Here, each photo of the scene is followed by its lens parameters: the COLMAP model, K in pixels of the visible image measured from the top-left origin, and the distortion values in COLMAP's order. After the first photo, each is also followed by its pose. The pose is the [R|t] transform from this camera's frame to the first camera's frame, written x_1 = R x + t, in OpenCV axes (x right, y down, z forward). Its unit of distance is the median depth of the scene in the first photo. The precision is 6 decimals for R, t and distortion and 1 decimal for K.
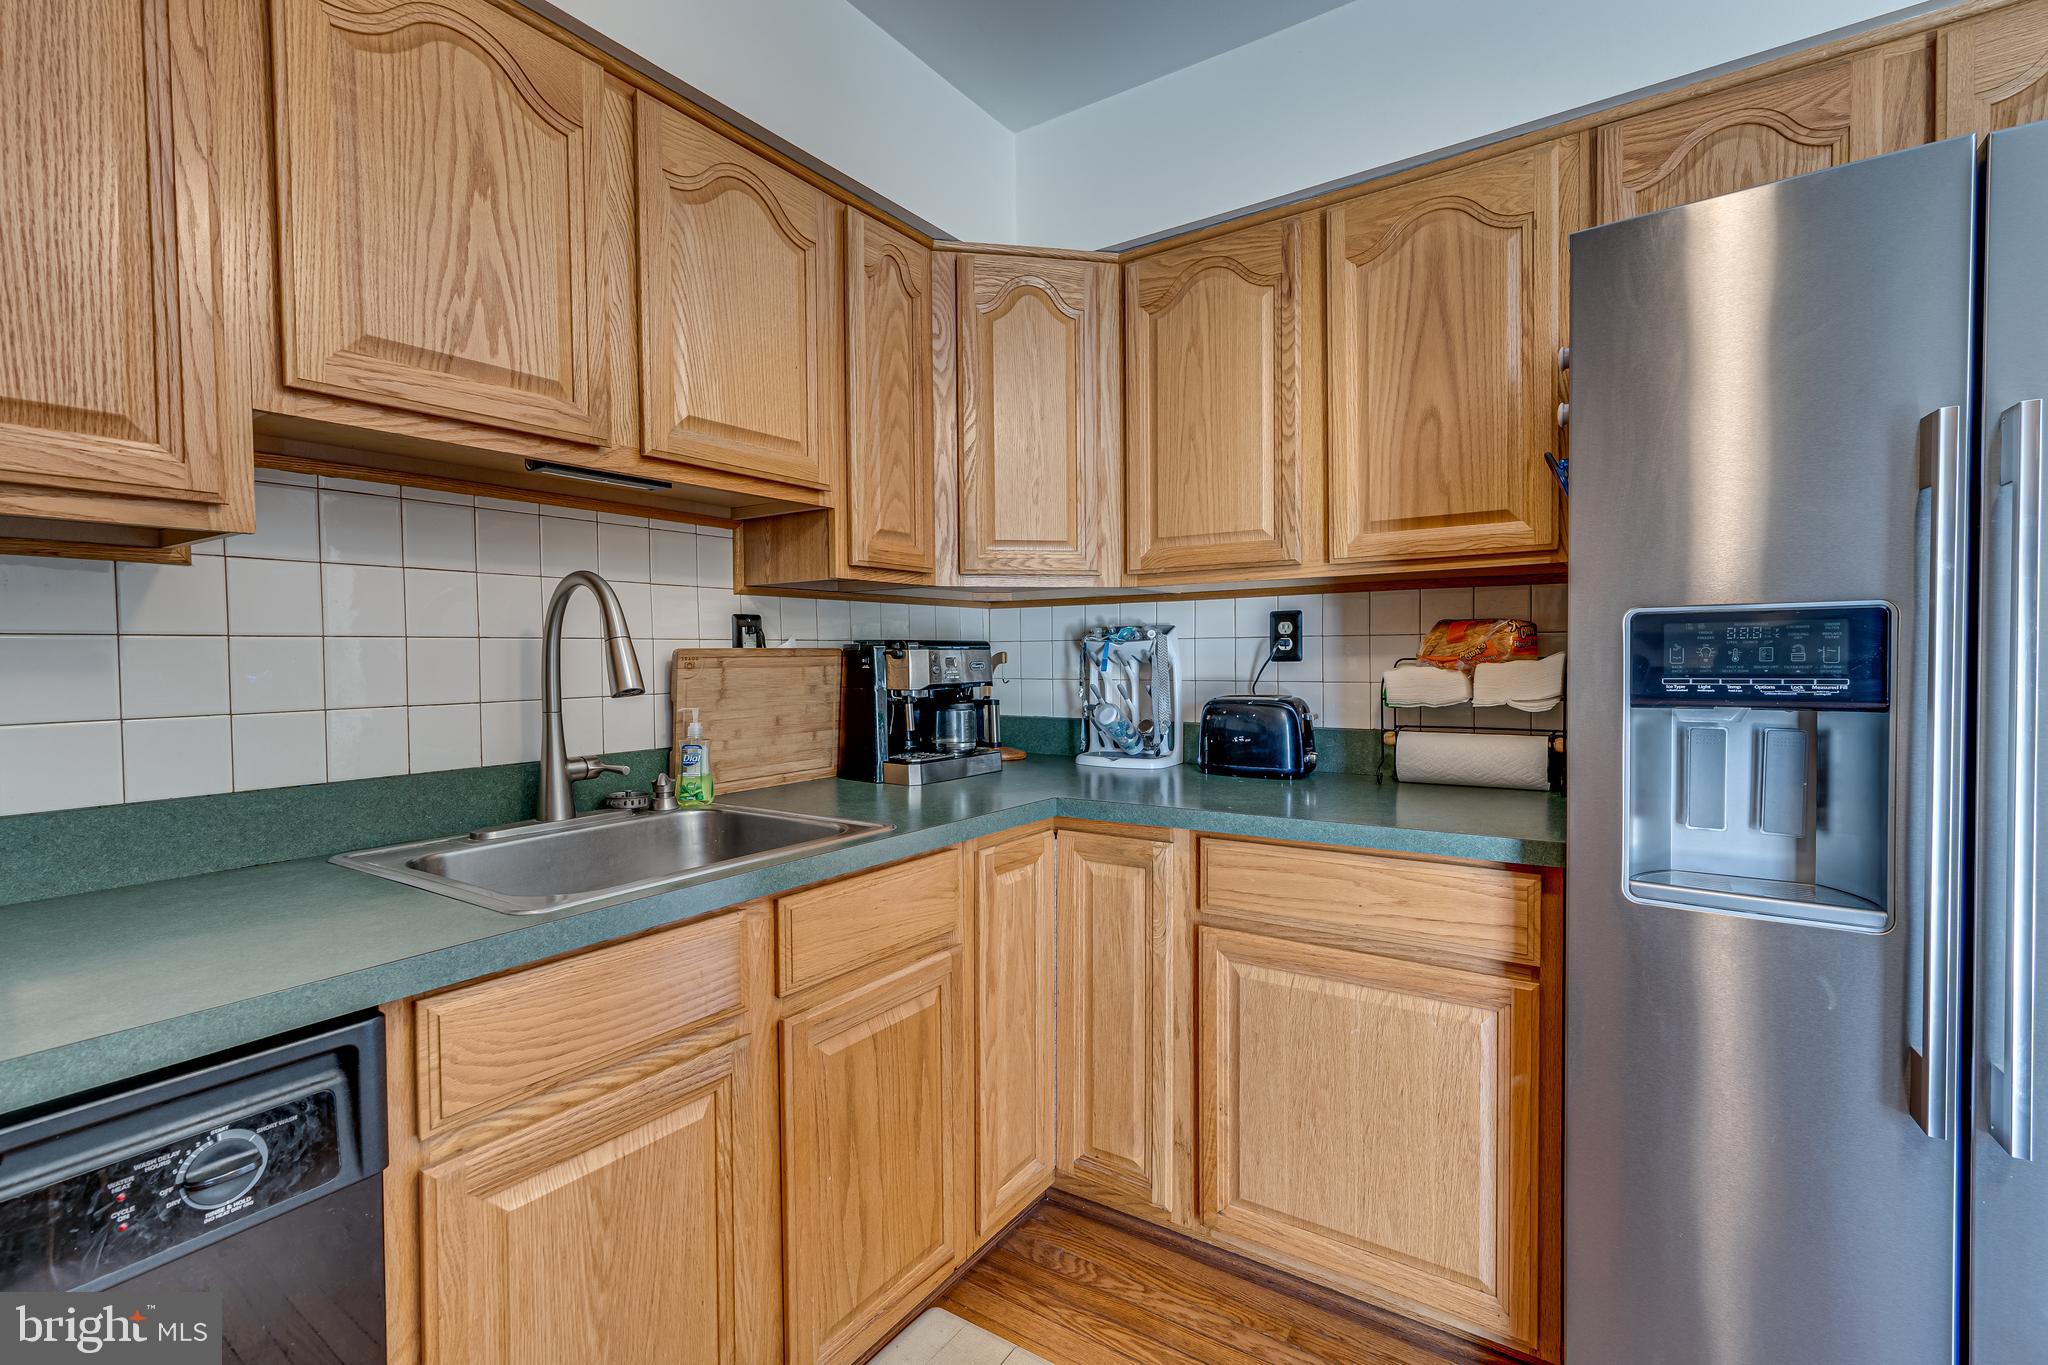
lens RADIAL K [[919.0, 0, 1022.0], [0, 919.0, 680.6], [0, 0, 1]] dist [-0.000346, 0.000581]
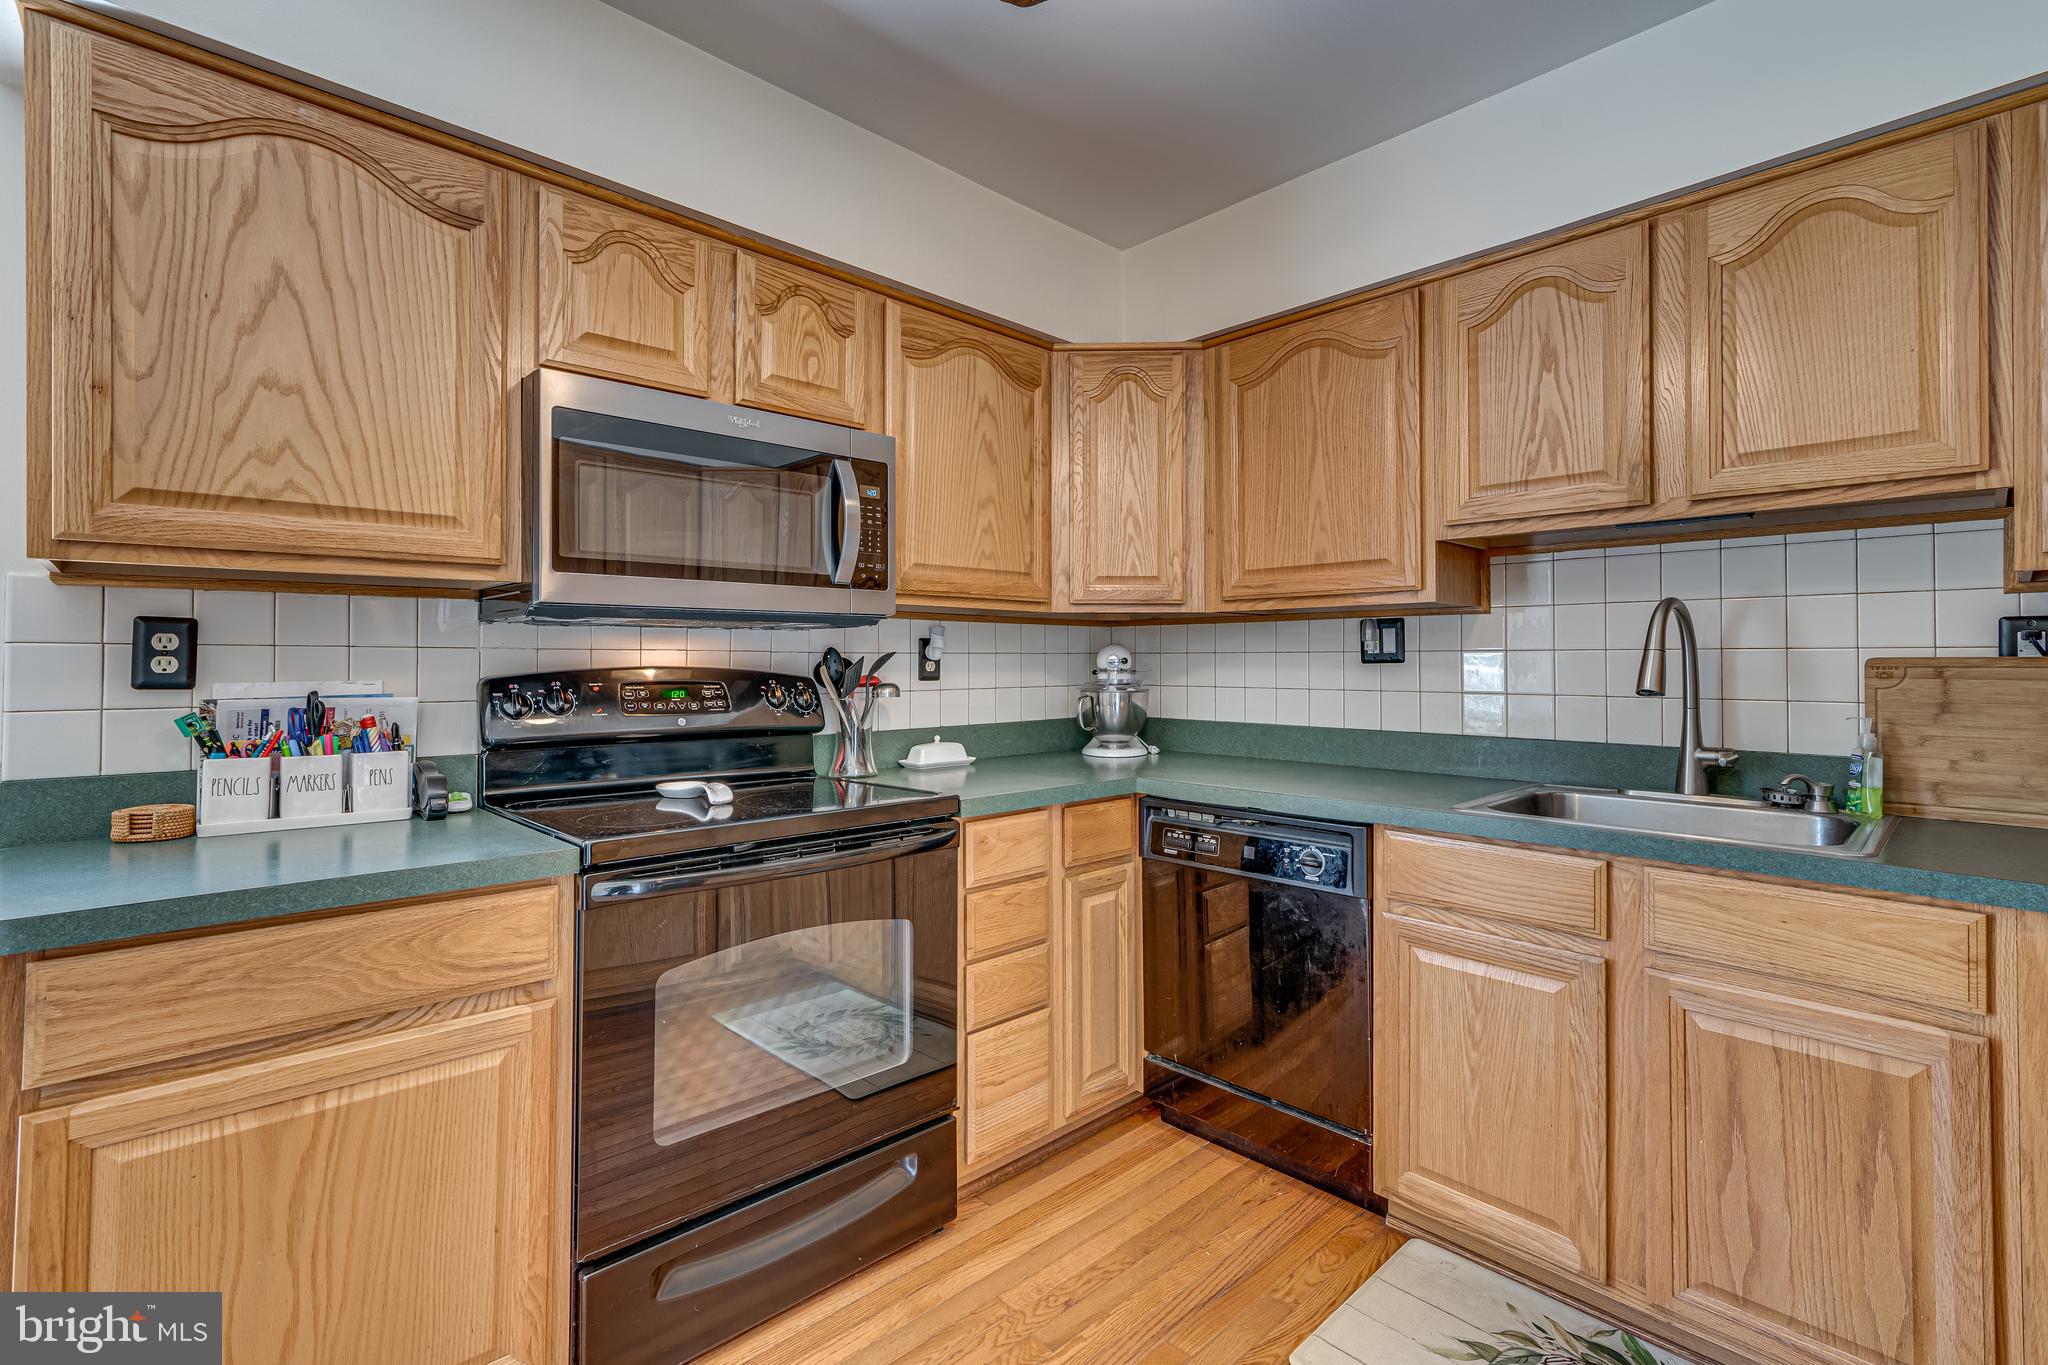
lens RADIAL K [[930.1, 0, 1015.1], [0, 930.1, 650.9], [0, 0, 1]] dist [-0.000042, 0.001331]
pose [[-0.222961, -0.001760, -0.974826, 0.987949], [-0.028999, 0.999568, 0.004827, -0.024672], [0.974396, 0.029345, -0.222915, 0.402608]]
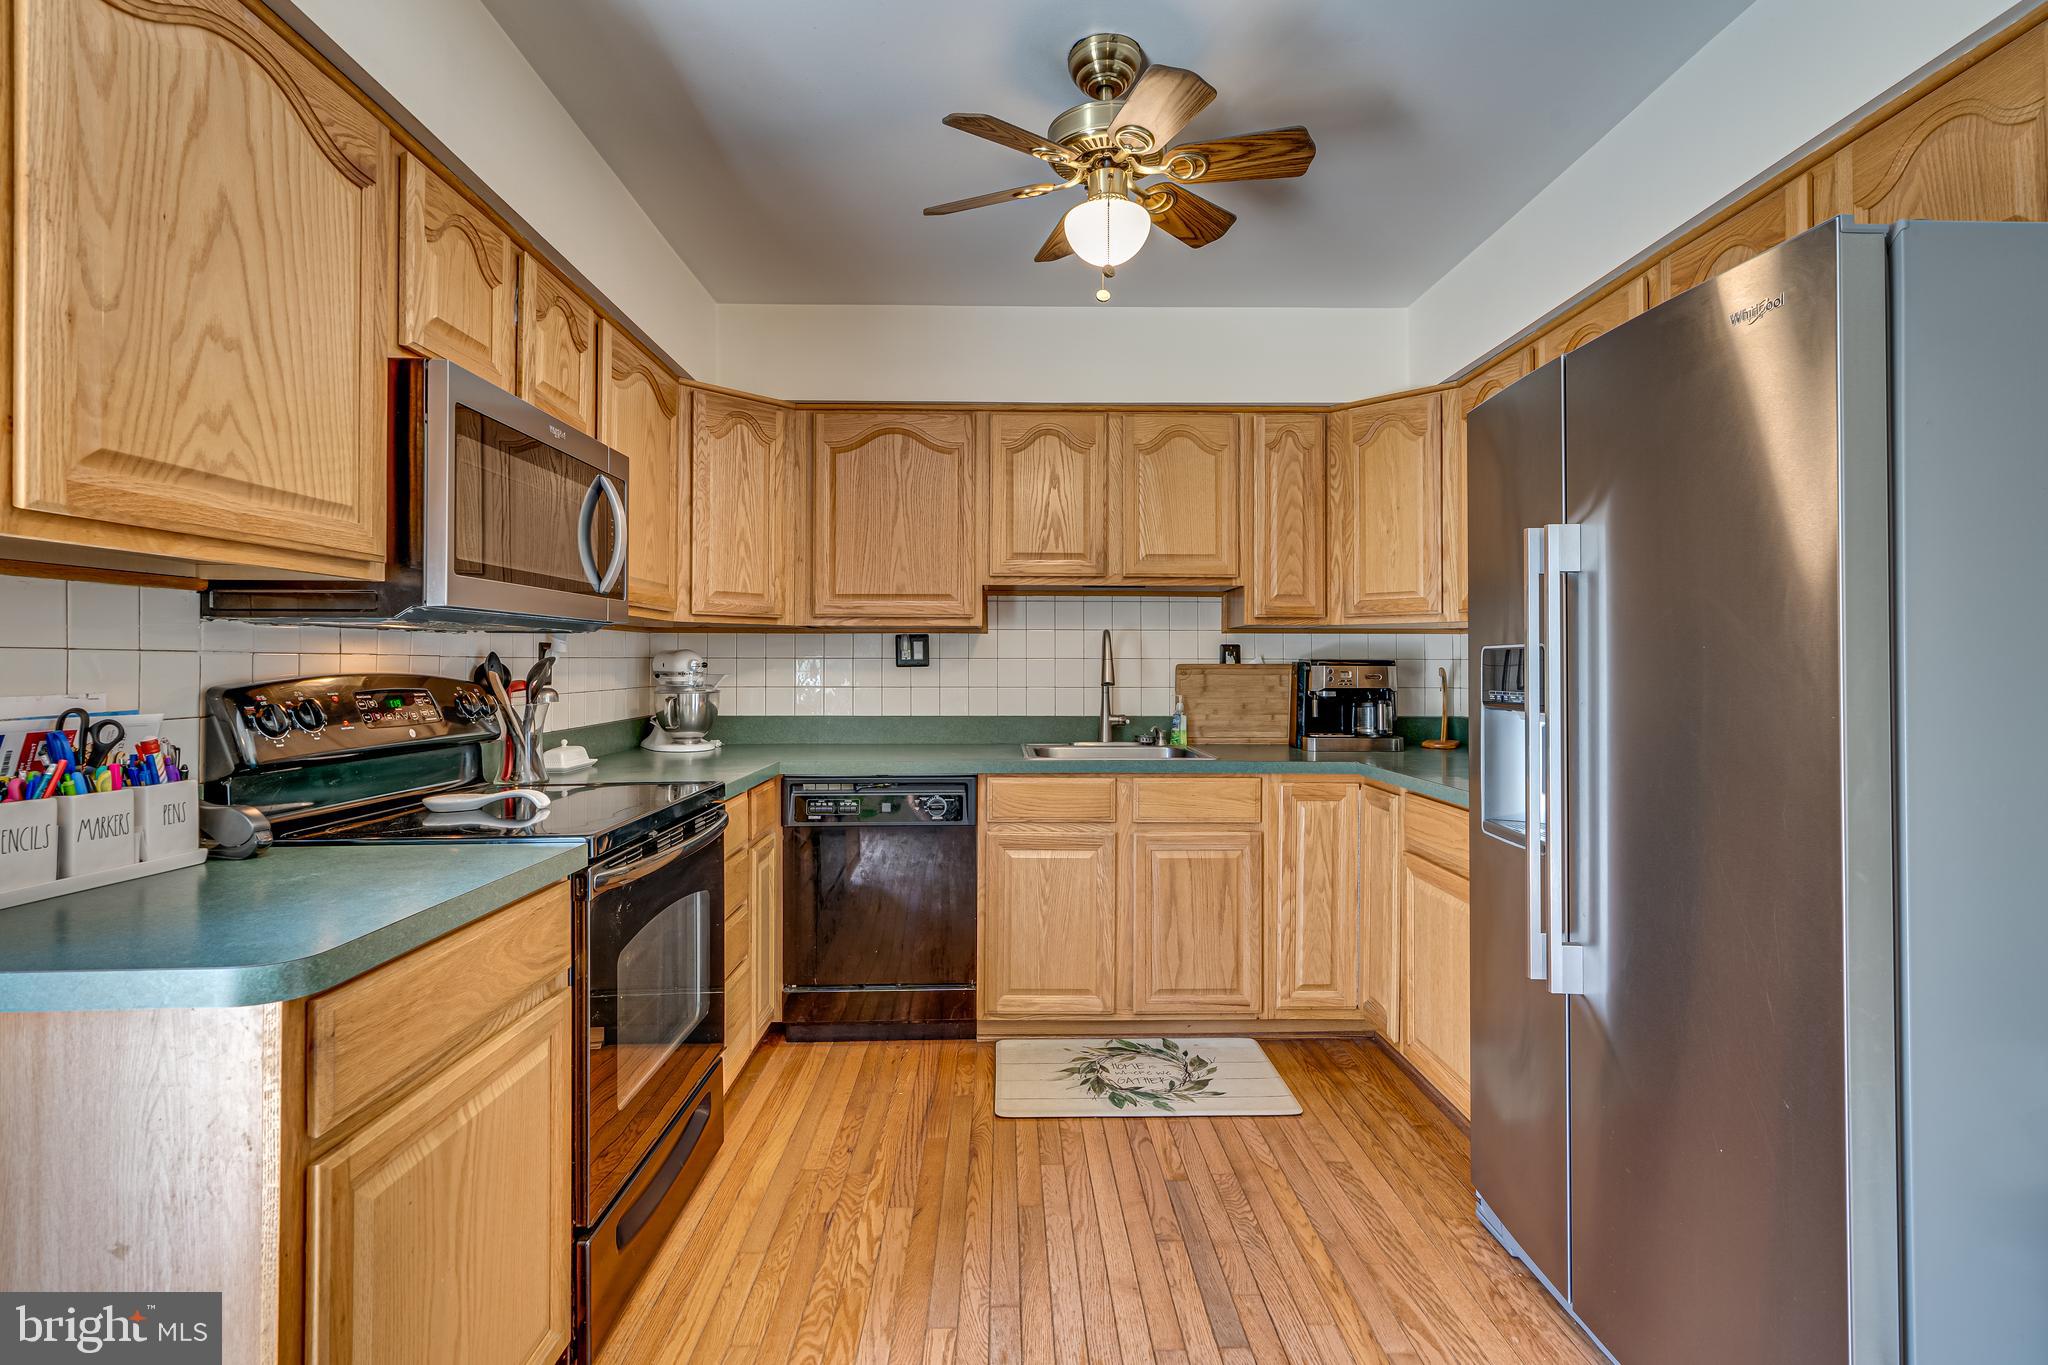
lens RADIAL K [[954.1, 0, 1021.7], [0, 954.1, 655.5], [0, 0, 1]] dist [0.000735, 0.000525]
pose [[0.576233, 0.003104, -0.817279, 1.301835], [-0.032315, 0.999297, -0.018988, -0.004980], [0.816646, 0.037352, 0.575929, -0.502082]]
